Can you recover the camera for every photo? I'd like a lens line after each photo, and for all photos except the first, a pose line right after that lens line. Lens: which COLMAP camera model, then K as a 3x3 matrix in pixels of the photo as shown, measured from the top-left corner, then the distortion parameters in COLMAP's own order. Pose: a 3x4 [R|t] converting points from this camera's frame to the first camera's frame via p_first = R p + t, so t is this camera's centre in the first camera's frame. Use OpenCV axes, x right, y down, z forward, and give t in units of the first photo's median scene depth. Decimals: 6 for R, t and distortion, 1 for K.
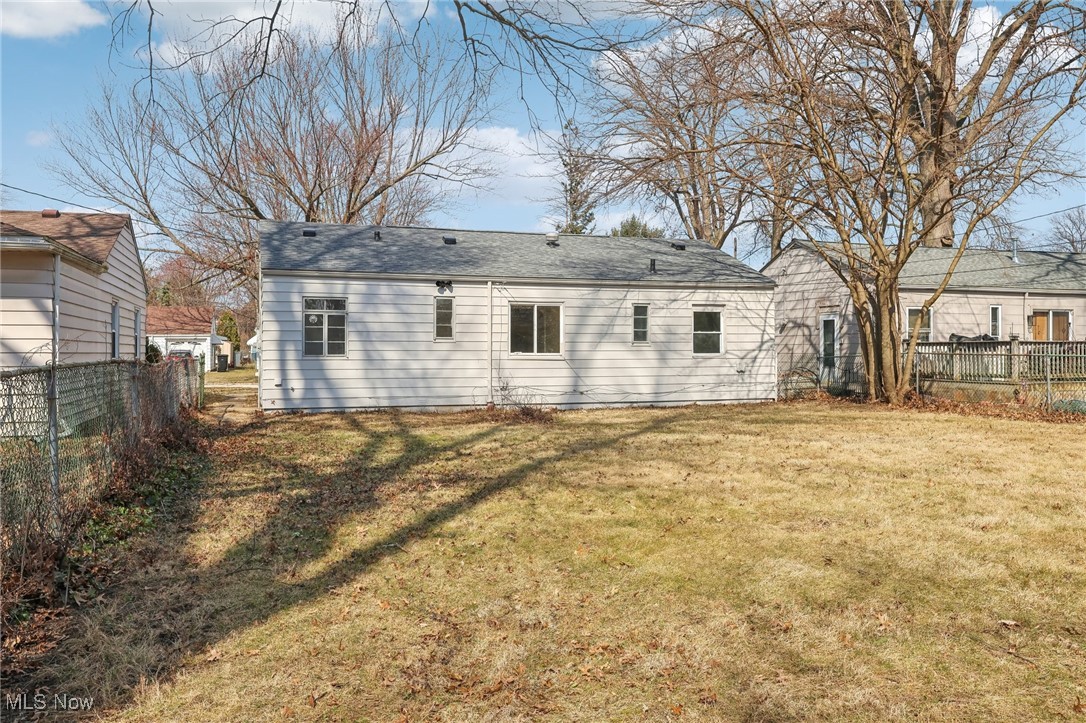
lens RADIAL K [[919.4, 0, 543.0], [0, 919.4, 357.5], [0, 0, 1]] dist [-0.064864, -0.000448]
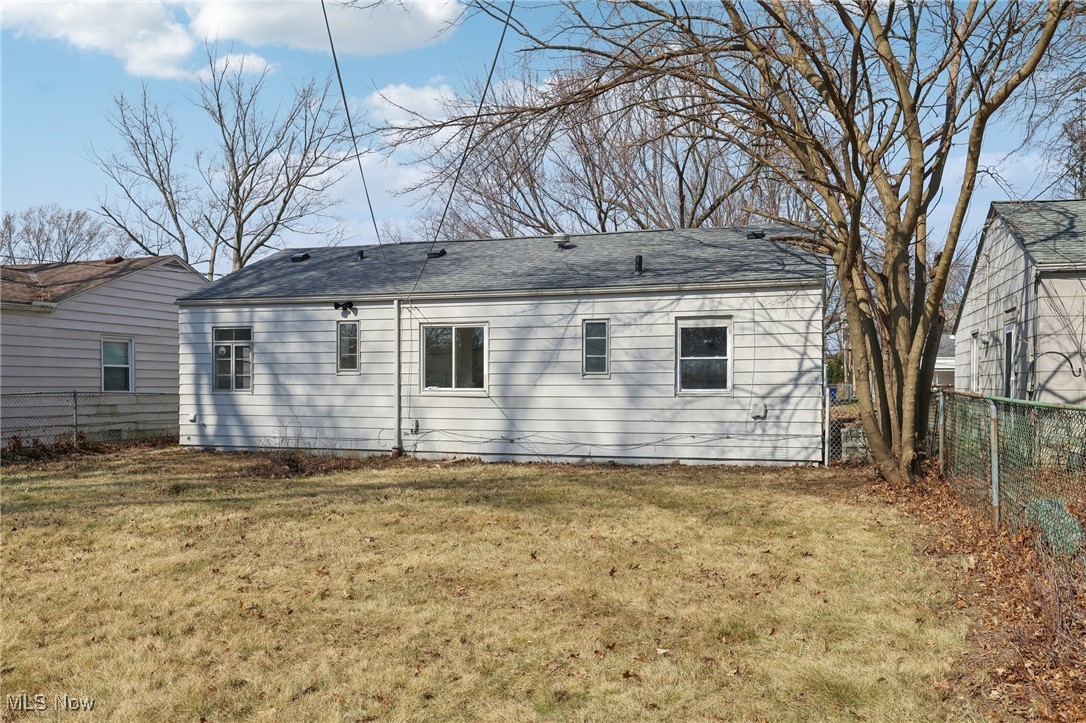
lens RADIAL K [[919.4, 0, 543.4], [0, 919.4, 368.1], [0, 0, 1]] dist [-0.064864, -0.000448]
pose [[0.797810, -0.005316, -0.602885, 0.518207], [-0.000775, 0.999951, -0.009842, -0.014012], [0.602908, 0.008319, 0.797767, 0.415279]]
